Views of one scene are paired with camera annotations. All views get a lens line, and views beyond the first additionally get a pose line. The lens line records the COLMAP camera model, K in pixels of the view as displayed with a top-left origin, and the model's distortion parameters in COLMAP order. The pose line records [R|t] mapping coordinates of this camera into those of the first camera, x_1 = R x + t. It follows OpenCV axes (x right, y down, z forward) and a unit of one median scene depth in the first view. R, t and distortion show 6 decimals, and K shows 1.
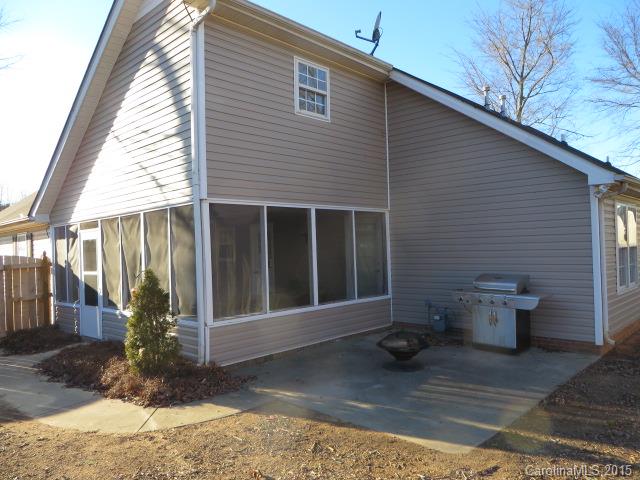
lens RADIAL K [[484.9, 0, 318.6], [0, 484.9, 237.8], [0, 0, 1]] dist [0.023457, -0.000281]
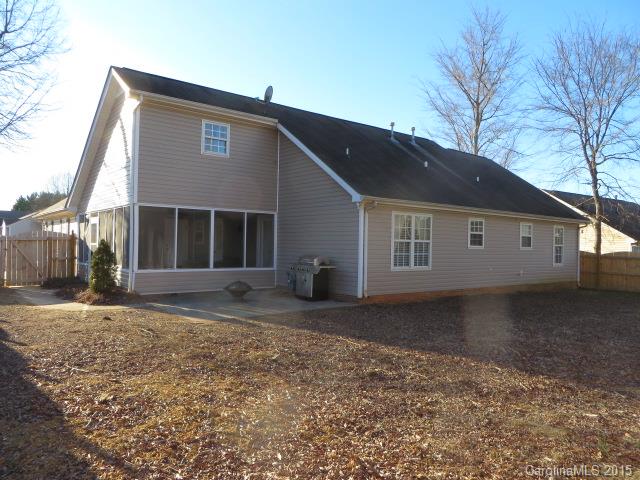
lens RADIAL K [[481.6, 0, 320.0], [0, 481.6, 240.0], [0, 0, 1]] dist [-0.003736, 0.003095]
pose [[0.991624, 0.046200, -0.120615, 0.552931], [-0.044522, 0.998871, 0.016578, -0.002260], [0.121244, -0.011069, 0.992561, -0.588680]]
